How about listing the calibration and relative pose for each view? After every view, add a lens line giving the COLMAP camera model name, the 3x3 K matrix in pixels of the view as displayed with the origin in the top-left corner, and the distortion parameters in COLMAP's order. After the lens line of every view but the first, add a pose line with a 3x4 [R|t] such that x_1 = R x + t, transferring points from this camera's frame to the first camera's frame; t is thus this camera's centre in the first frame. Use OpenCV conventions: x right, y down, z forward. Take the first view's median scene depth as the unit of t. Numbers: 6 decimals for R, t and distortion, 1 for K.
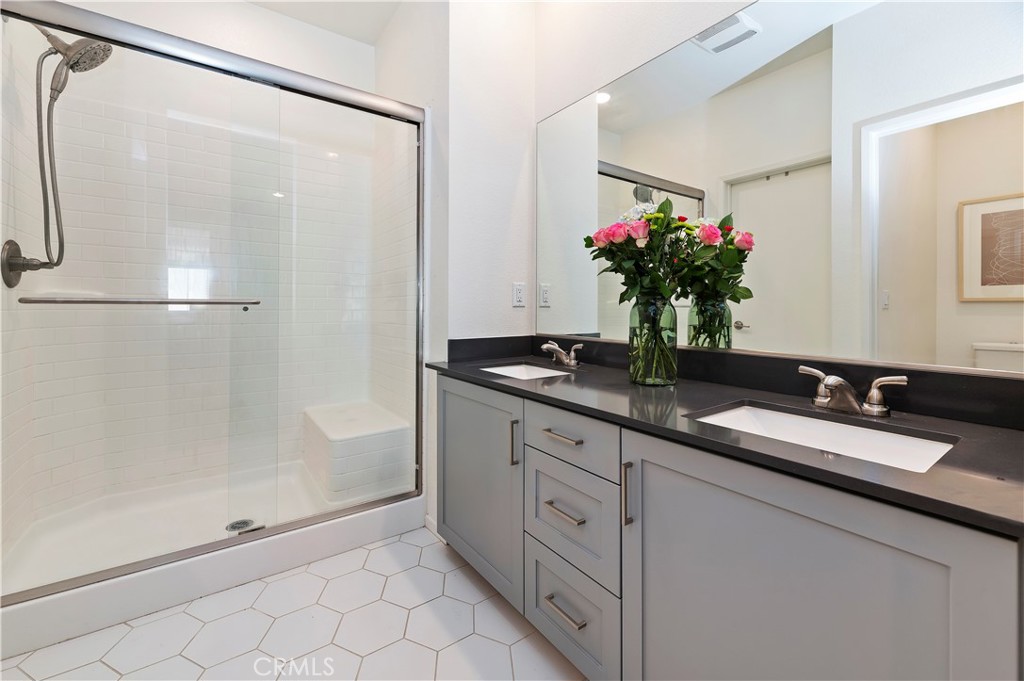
lens RADIAL K [[417.1, 0, 517.2], [0, 417.1, 308.7], [0, 0, 1]] dist [-0.002634, 0.000680]
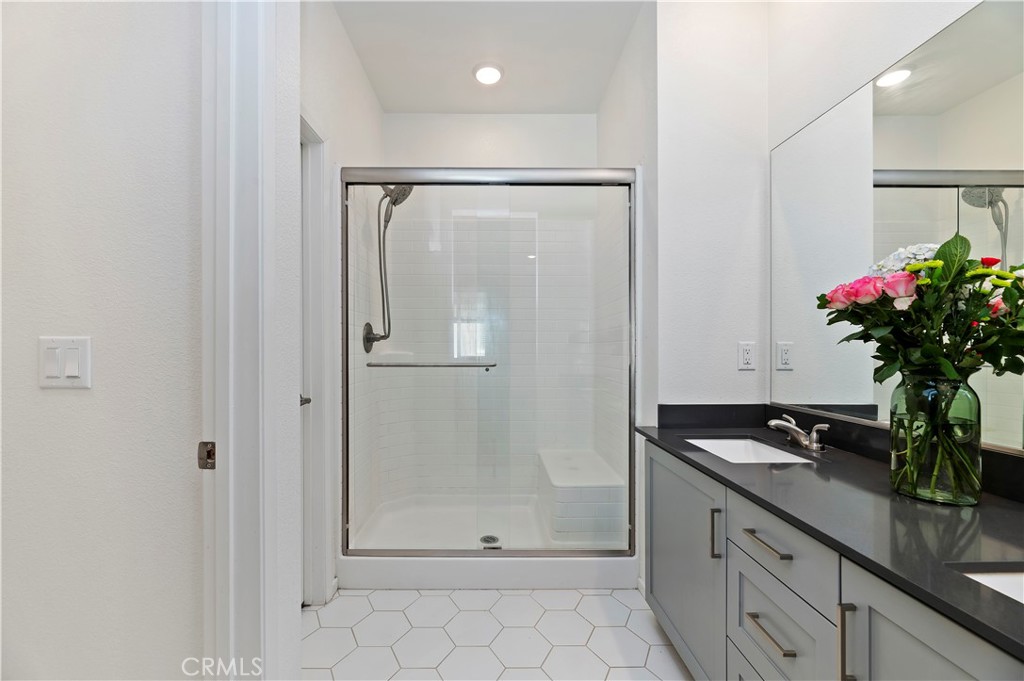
lens RADIAL K [[417.1, 0, 497.7], [0, 417.1, 352.3], [0, 0, 1]] dist [-0.002634, 0.000680]
pose [[0.815125, -0.005049, -0.579263, 0.096889], [0.008451, 0.999959, 0.003176, -0.055059], [0.579223, -0.007484, 0.815135, -0.001095]]
